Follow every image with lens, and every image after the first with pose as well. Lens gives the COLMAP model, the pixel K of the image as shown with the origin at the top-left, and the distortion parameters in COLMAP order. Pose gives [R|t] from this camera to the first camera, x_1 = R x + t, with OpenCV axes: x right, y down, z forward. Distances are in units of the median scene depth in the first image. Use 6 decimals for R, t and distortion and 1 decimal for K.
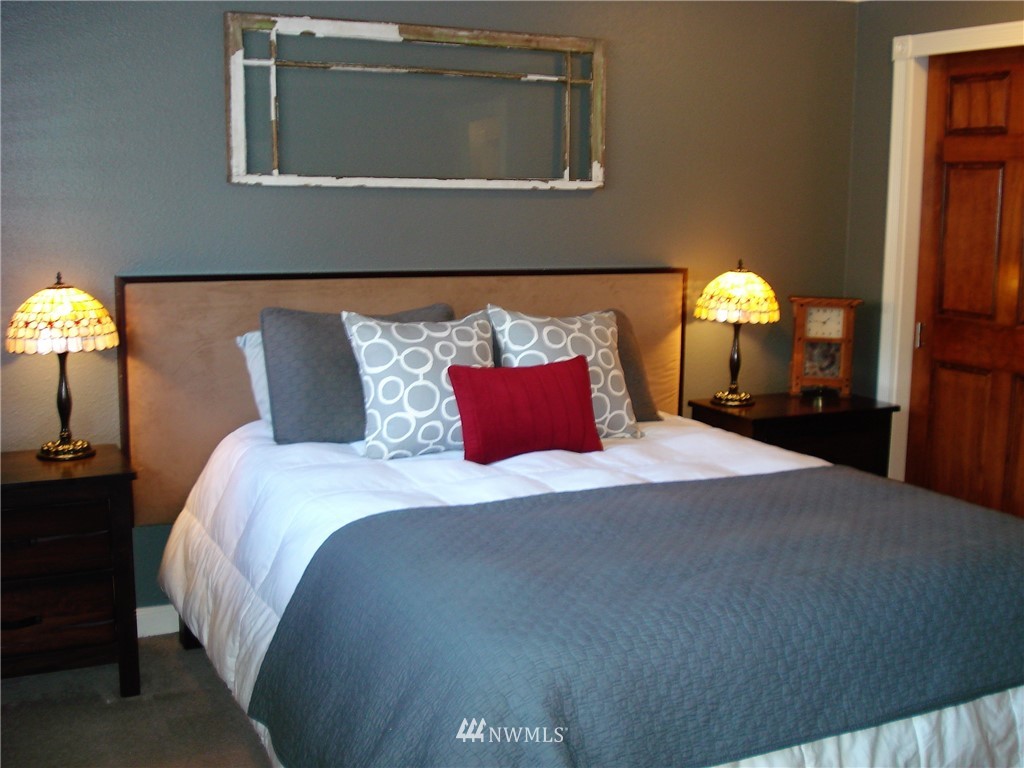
lens RADIAL K [[1165.0, 0, 513.4], [0, 1165.0, 380.5], [0, 0, 1]] dist [-0.059253, -0.117376]
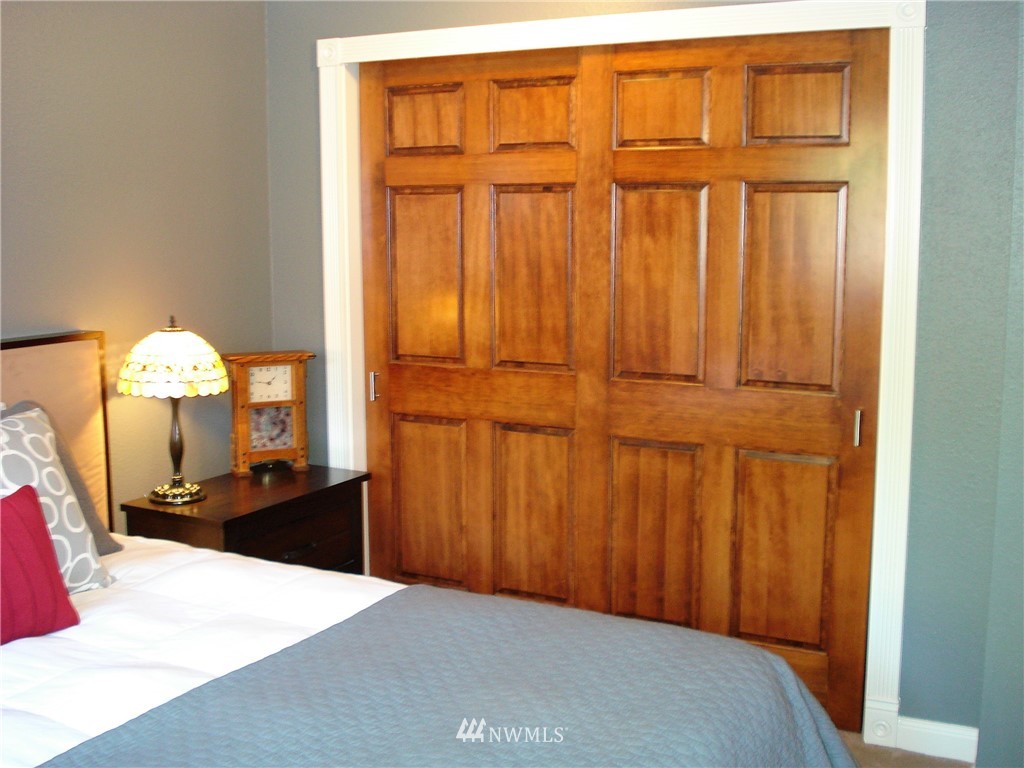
lens RADIAL K [[1165.0, 0, 513.4], [0, 1165.0, 380.5], [0, 0, 1]] dist [-0.059253, -0.117376]
pose [[0.807954, -0.096569, 0.581278, -0.073754], [0.104630, 0.994315, 0.019756, -0.051870], [-0.579881, 0.044857, 0.813465, 0.238686]]
